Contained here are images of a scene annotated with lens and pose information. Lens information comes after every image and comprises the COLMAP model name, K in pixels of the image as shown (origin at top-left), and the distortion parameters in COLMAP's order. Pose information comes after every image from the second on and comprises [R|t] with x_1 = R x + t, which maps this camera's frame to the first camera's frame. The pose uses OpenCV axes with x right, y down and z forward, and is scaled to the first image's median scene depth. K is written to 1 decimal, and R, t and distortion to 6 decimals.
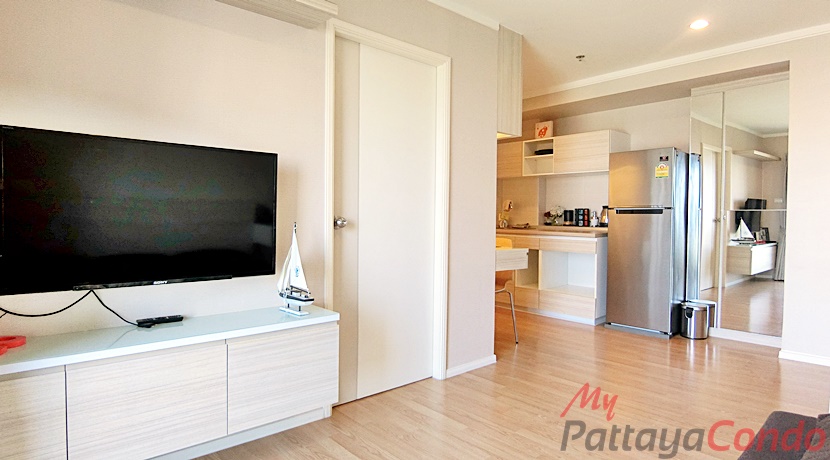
lens RADIAL K [[467.9, 0, 415.0], [0, 467.9, 230.0], [0, 0, 1]] dist [-0.007220, -0.002104]
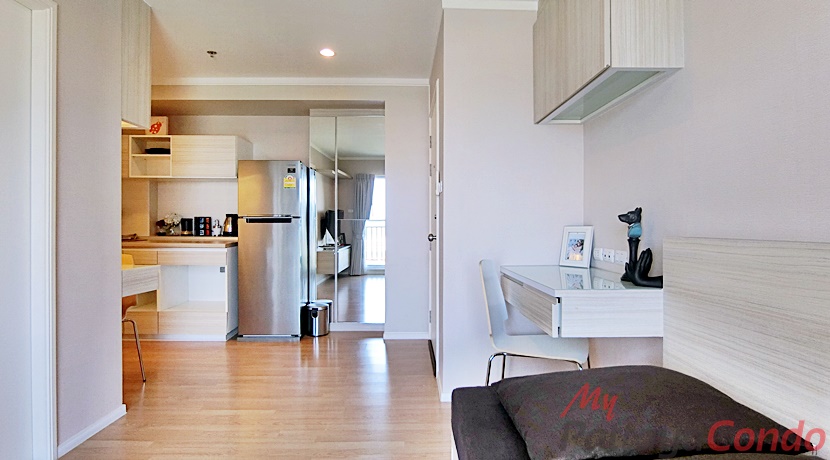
lens RADIAL K [[464.1, 0, 415.0], [0, 464.1, 230.0], [0, 0, 1]] dist [-0.003416, -0.001171]
pose [[0.660485, -0.012295, 0.750739, -0.061381], [0.024413, 0.999689, -0.005105, -0.005426], [-0.750442, 0.021699, 0.660580, 0.087805]]
